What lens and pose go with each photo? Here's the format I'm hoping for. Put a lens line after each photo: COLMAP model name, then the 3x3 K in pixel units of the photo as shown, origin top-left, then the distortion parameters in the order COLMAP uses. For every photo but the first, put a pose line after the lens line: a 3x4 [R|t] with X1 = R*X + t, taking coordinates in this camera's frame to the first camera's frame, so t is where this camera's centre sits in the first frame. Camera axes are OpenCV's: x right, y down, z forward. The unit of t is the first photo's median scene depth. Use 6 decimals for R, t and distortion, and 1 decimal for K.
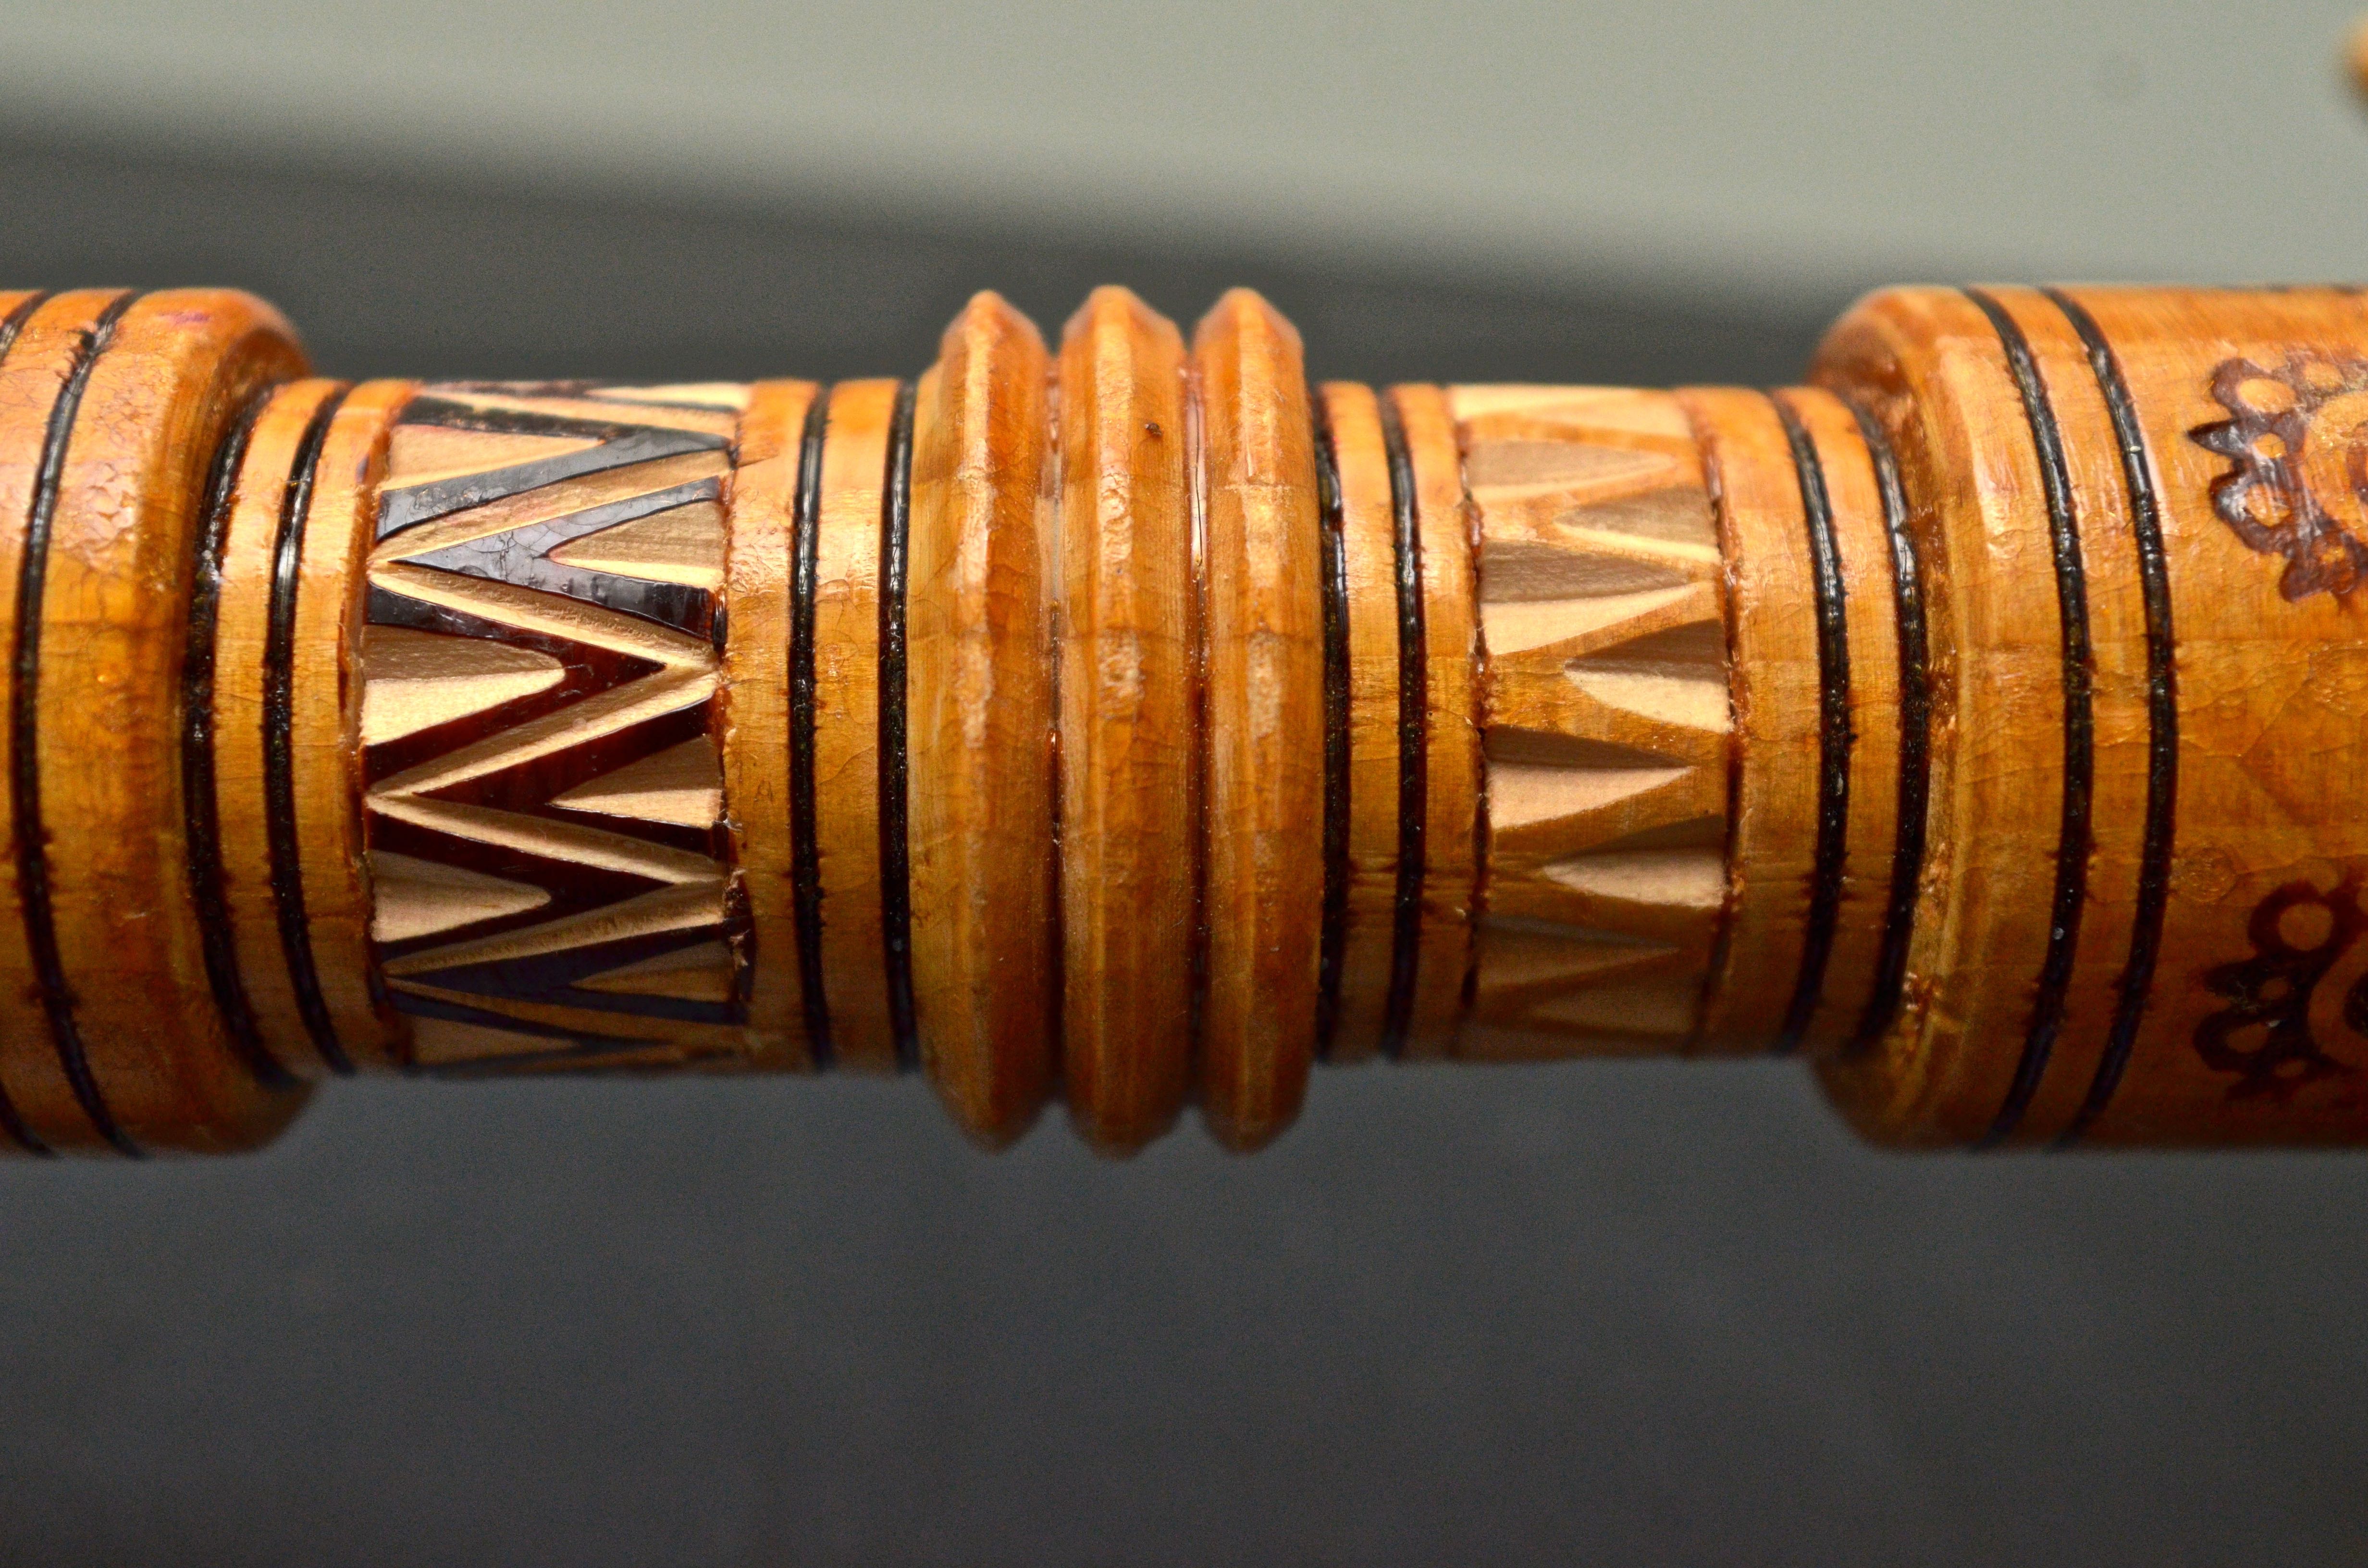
lens RADIAL K [[2875.2, 0, 1183.4], [0, 2875.2, 786.1], [0, 0, 1]] dist [-0.022396, 0.000000]
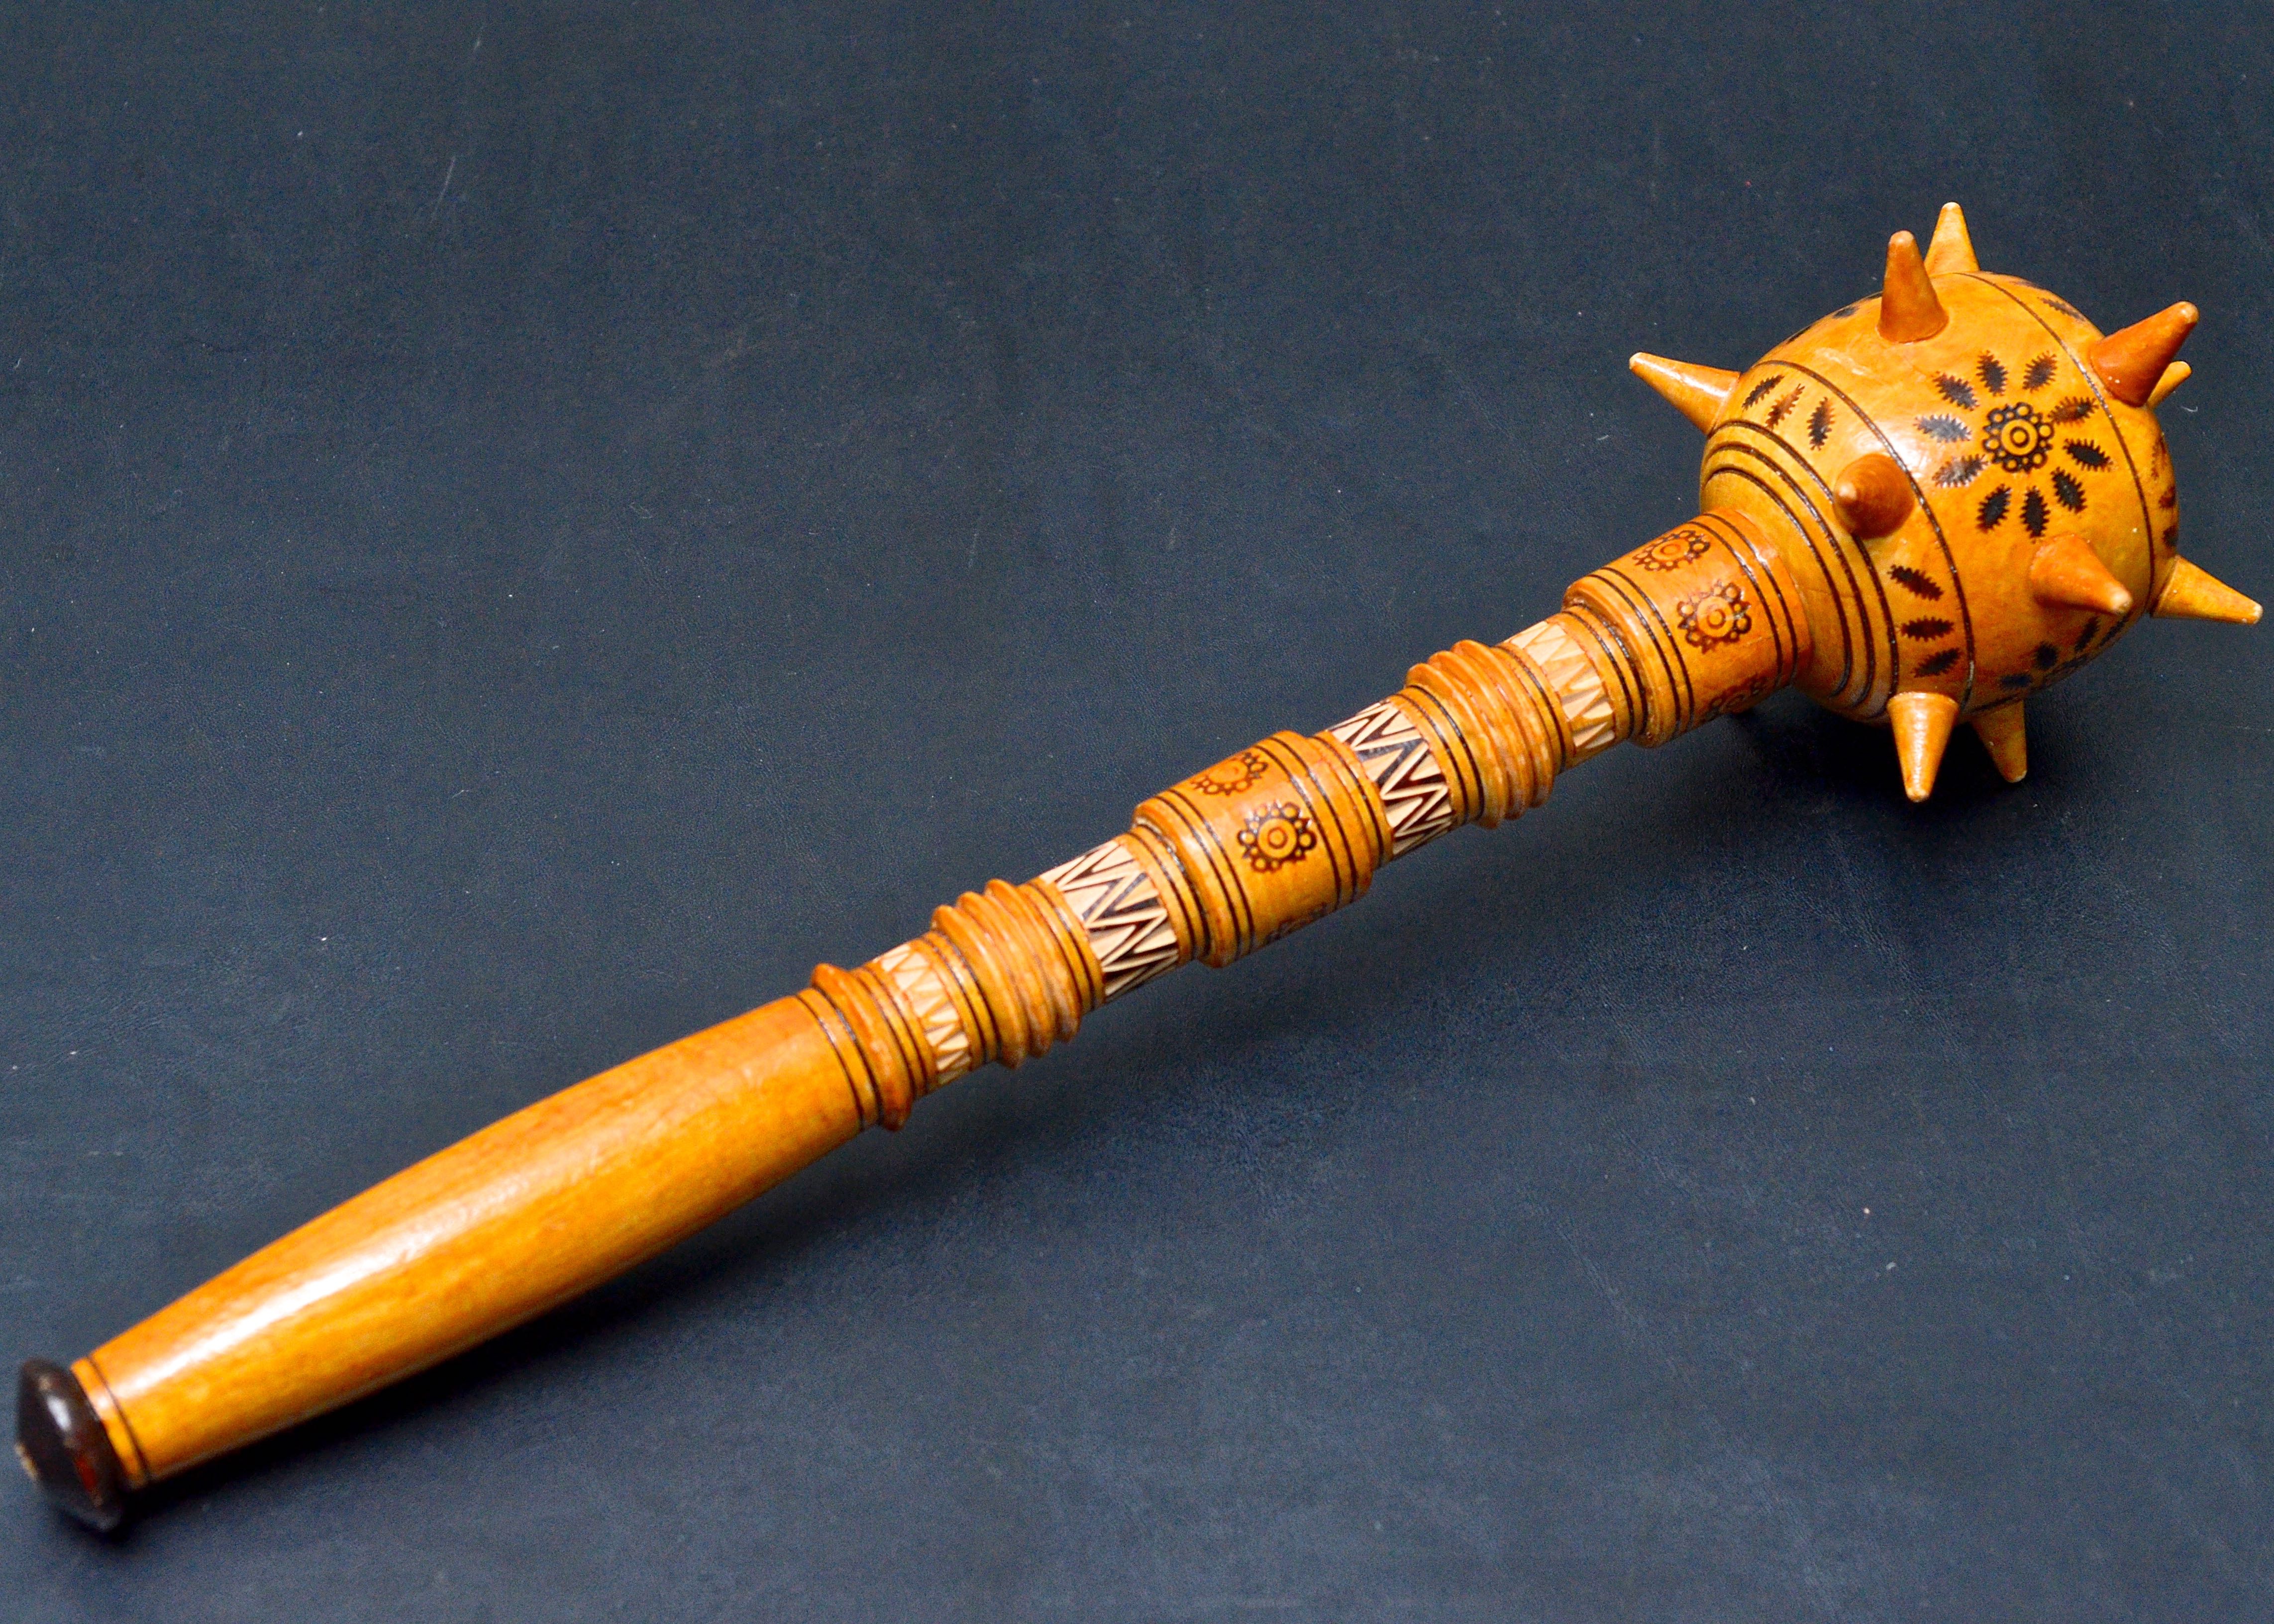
lens RADIAL K [[5175.2, 0, 1137.5], [0, 5175.2, 810.4], [0, 0, 1]] dist [-0.031399, 0.000000]
pose [[0.877929, -0.412675, 0.242774, -2.905963], [0.248786, 0.826421, 0.505107, -4.809152], [-0.409079, -0.383050, 0.828207, -6.448615]]
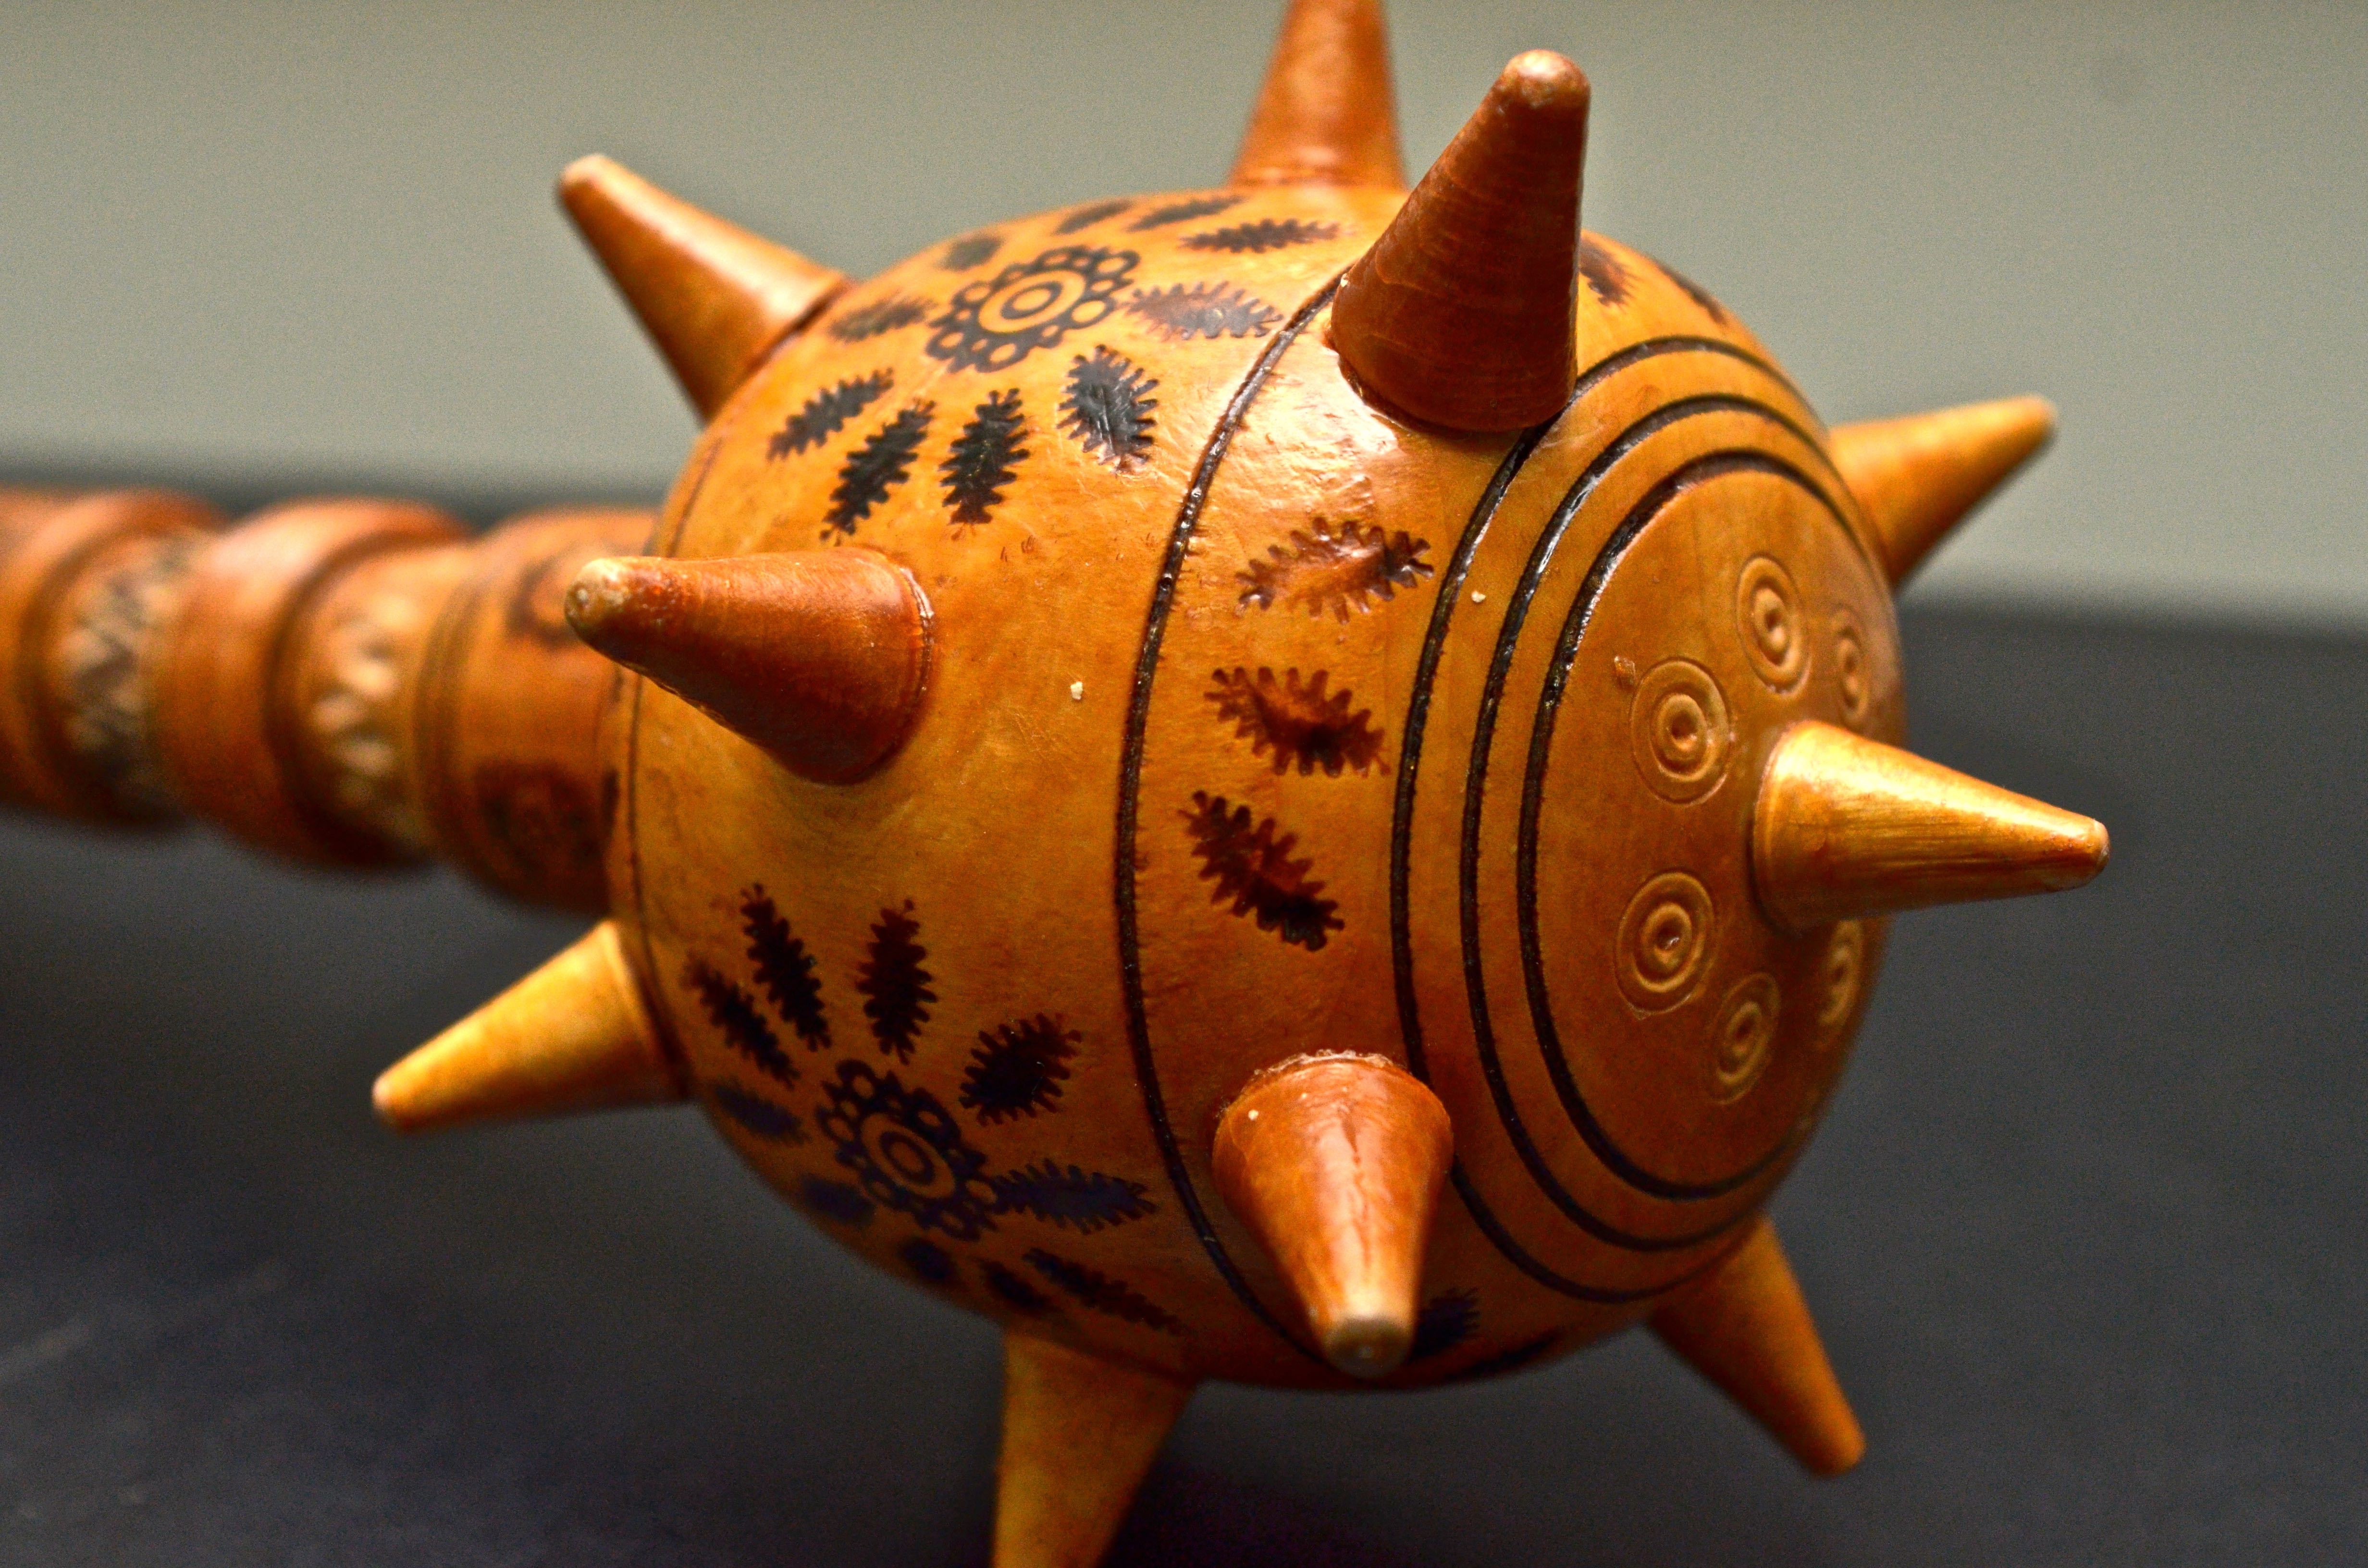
lens RADIAL K [[2875.2, 0, 1183.2], [0, 2875.2, 781.2], [0, 0, 1]] dist [-0.022396, 0.000000]
pose [[0.768600, 0.087644, -0.633697, 2.201512], [-0.155197, 0.986525, -0.051793, 0.081998], [0.620618, 0.138156, 0.771846, -0.378026]]
